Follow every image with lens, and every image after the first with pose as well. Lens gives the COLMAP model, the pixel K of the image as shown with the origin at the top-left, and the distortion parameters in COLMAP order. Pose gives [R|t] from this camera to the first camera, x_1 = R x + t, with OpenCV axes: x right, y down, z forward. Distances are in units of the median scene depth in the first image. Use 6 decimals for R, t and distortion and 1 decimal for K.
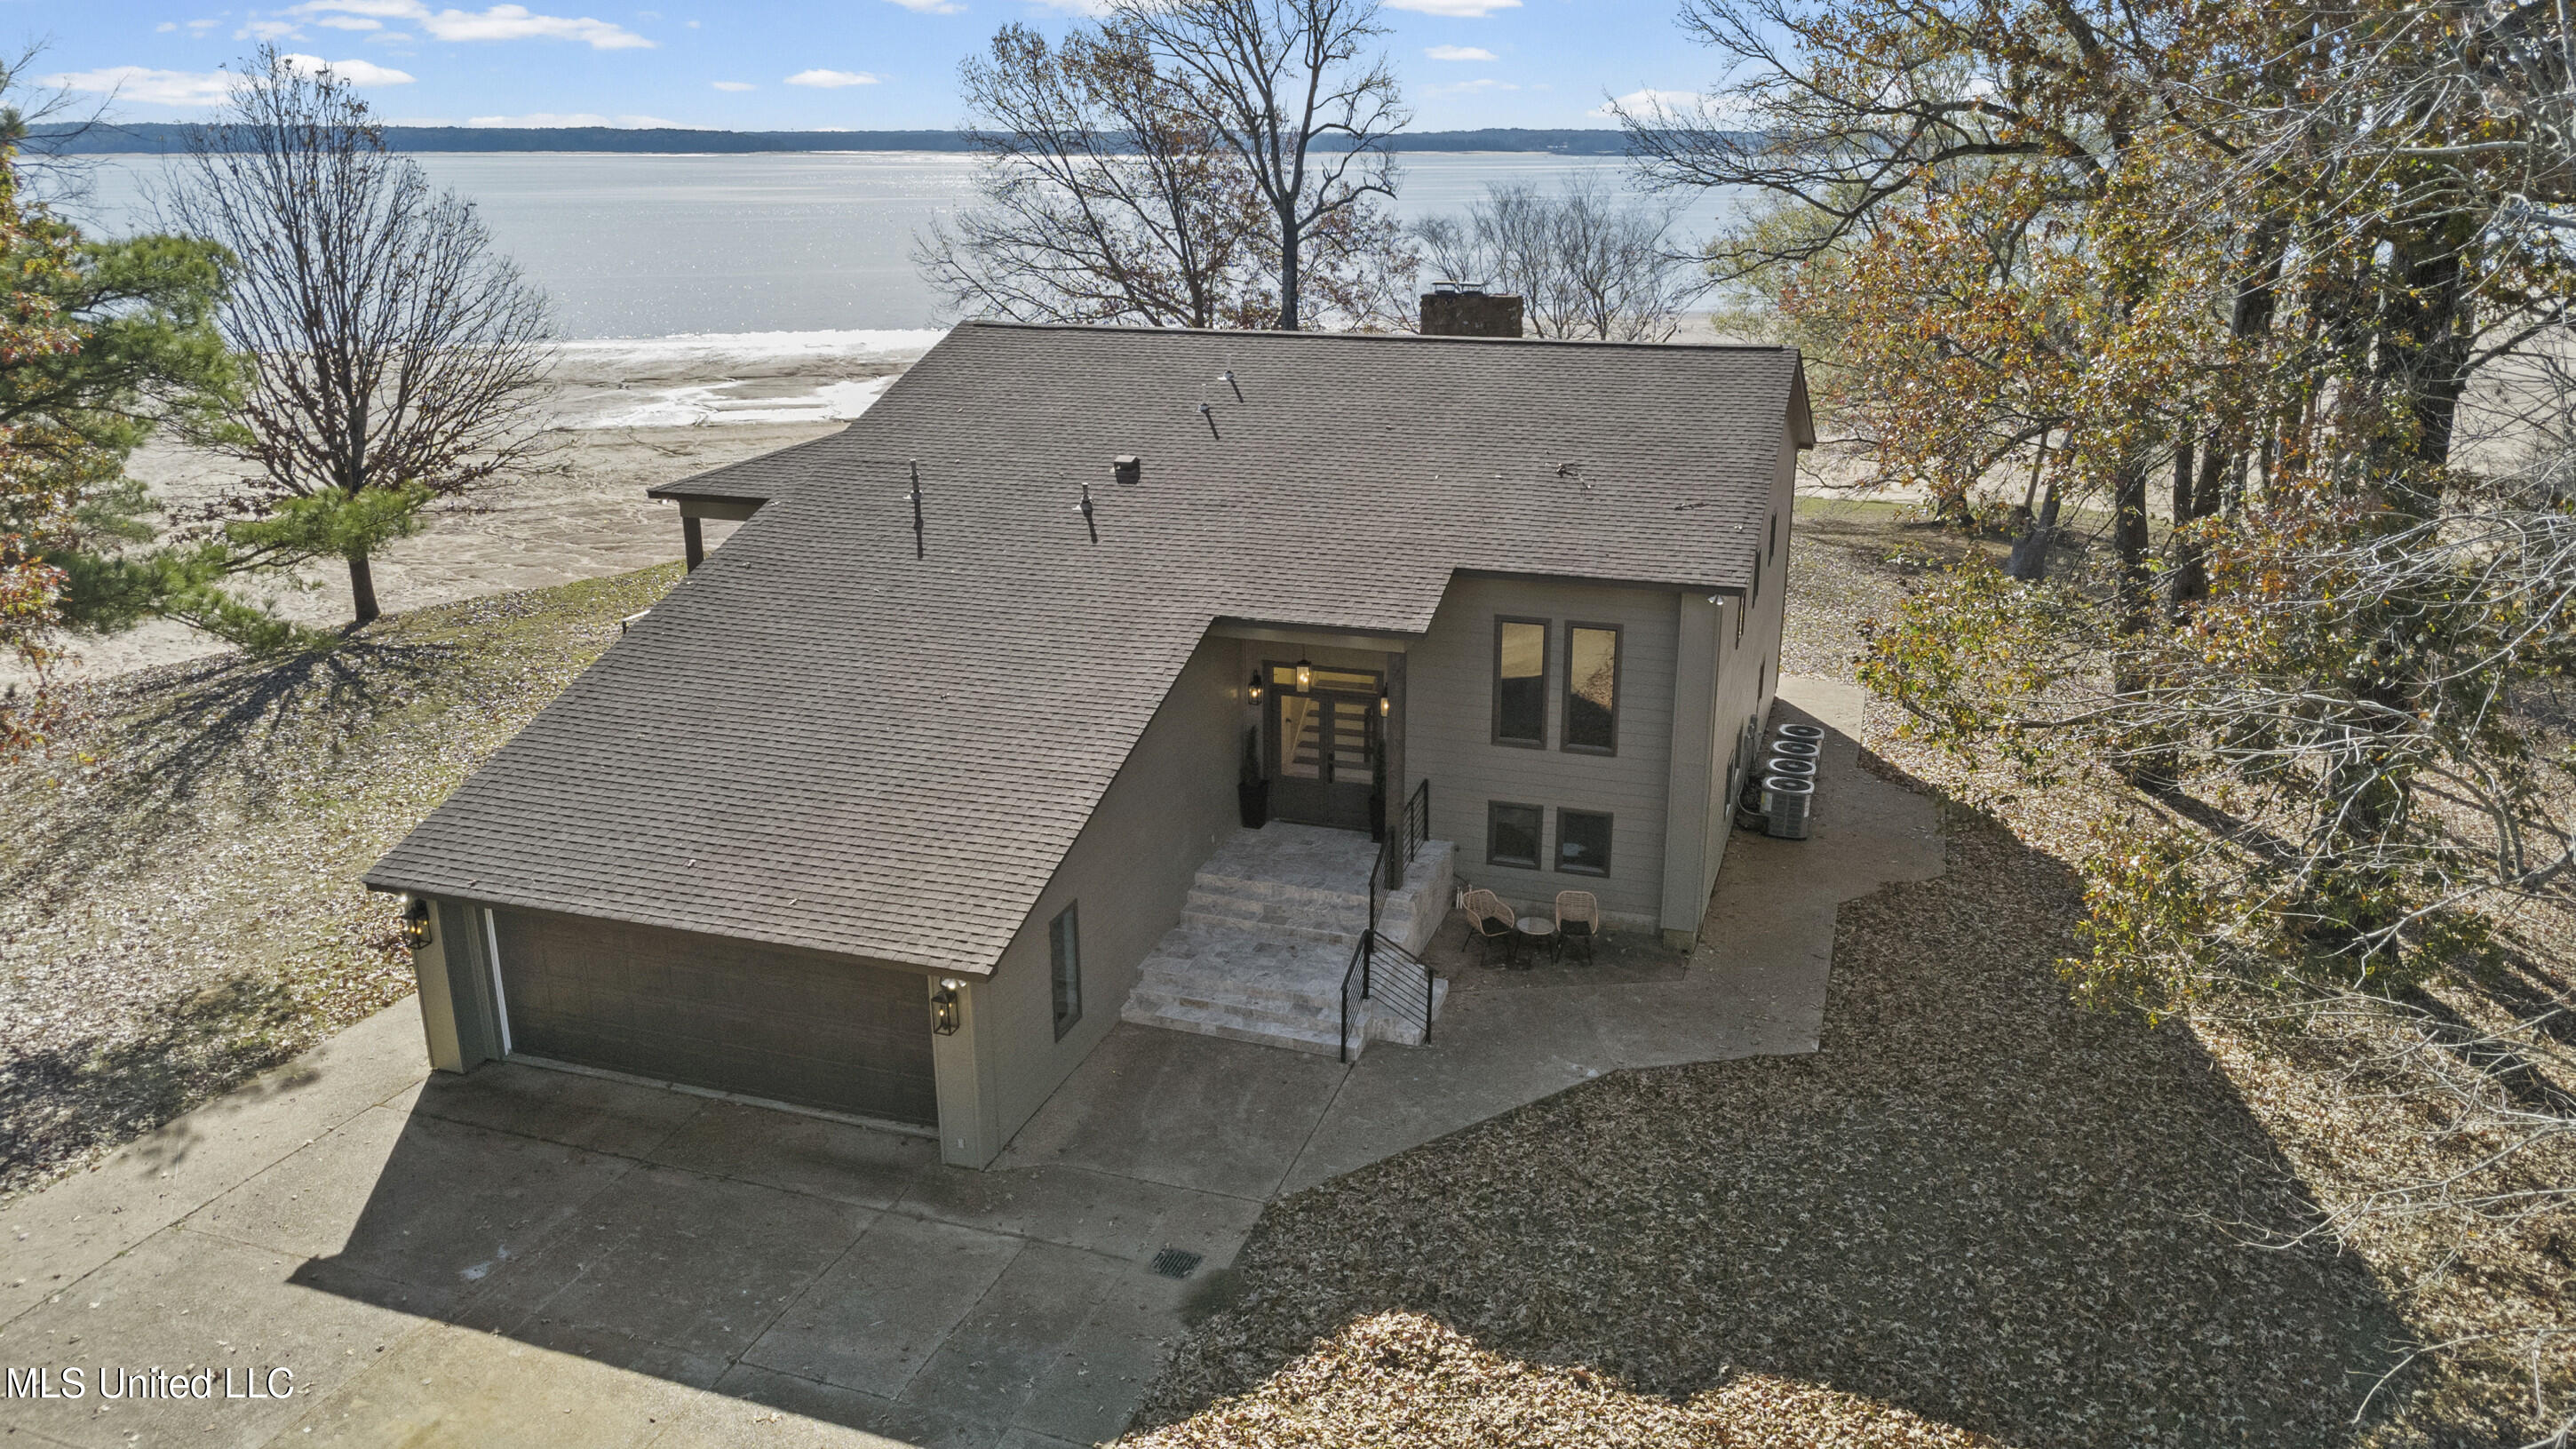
lens RADIAL K [[1842.1, 0, 1288.0], [0, 1842.1, 724.5], [0, 0, 1]] dist [0.009048, 0.001536]
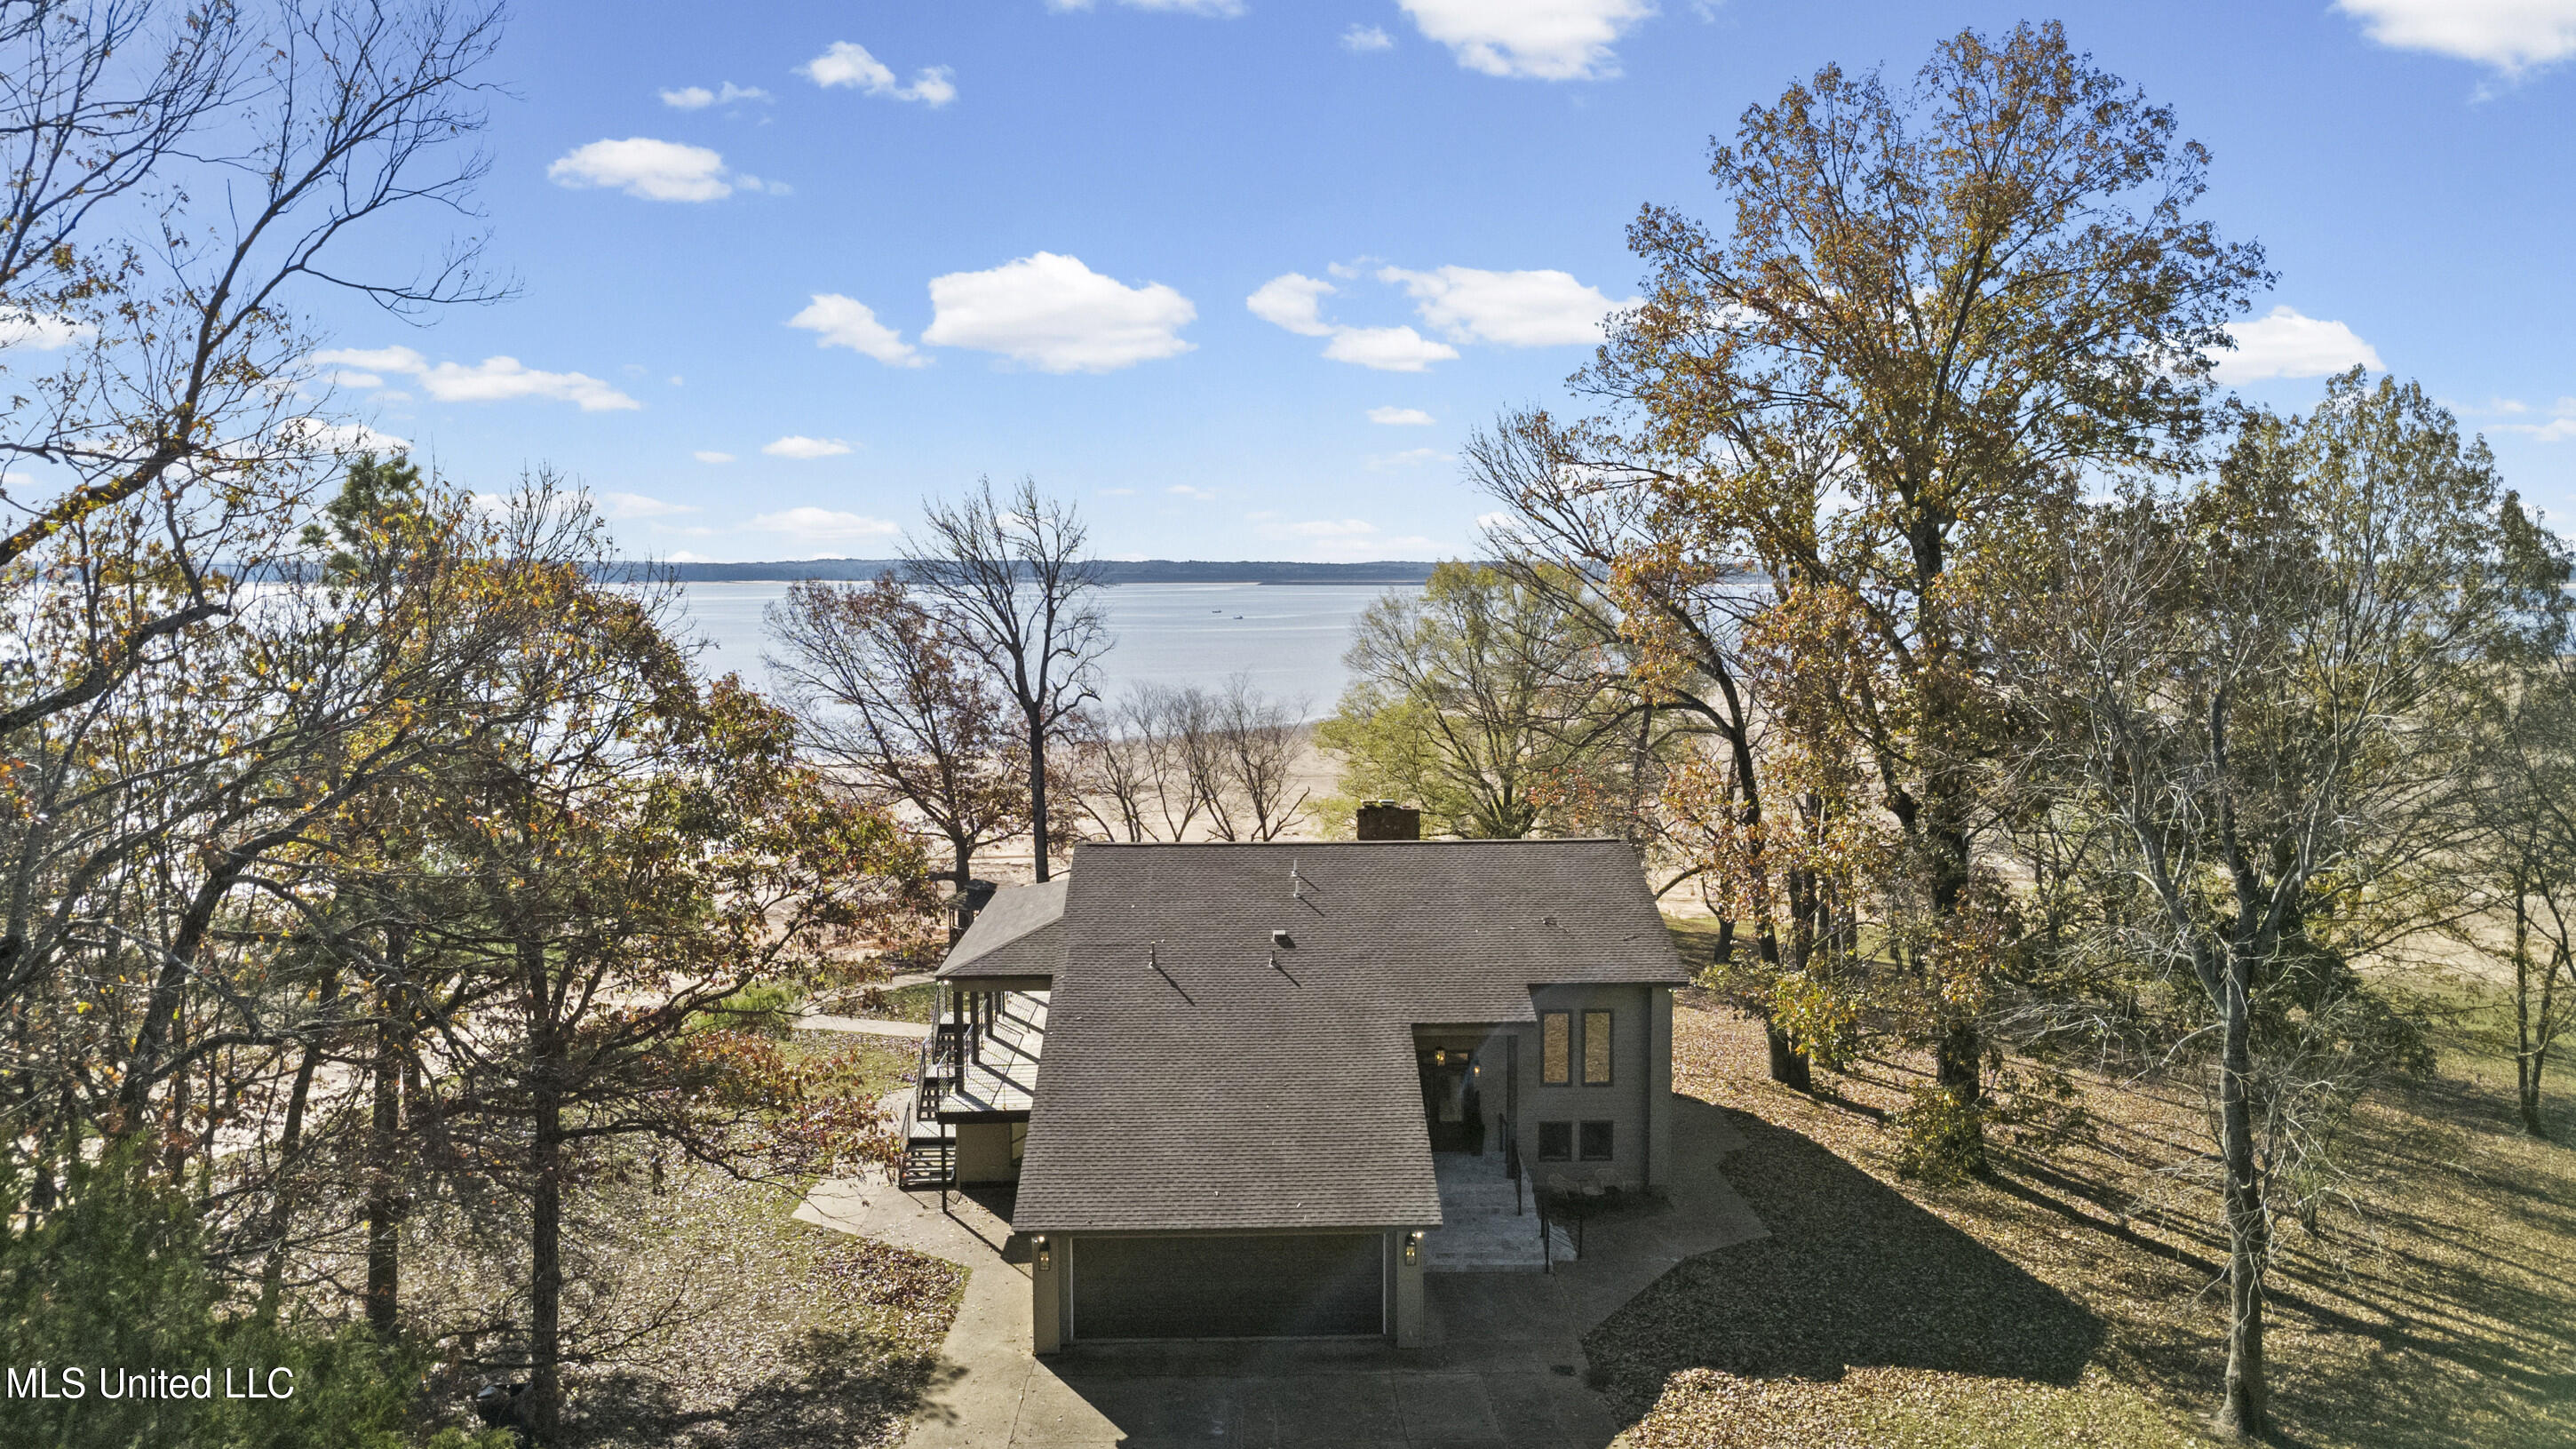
lens RADIAL K [[1842.1, 0, 1288.0], [0, 1842.1, 724.5], [0, 0, 1]] dist [0.009048, 0.001536]
pose [[0.938133, -0.030468, 0.344931, -0.742232], [0.105698, 0.973777, -0.201459, 0.003282], [-0.329748, 0.225454, 0.916753, -0.596169]]
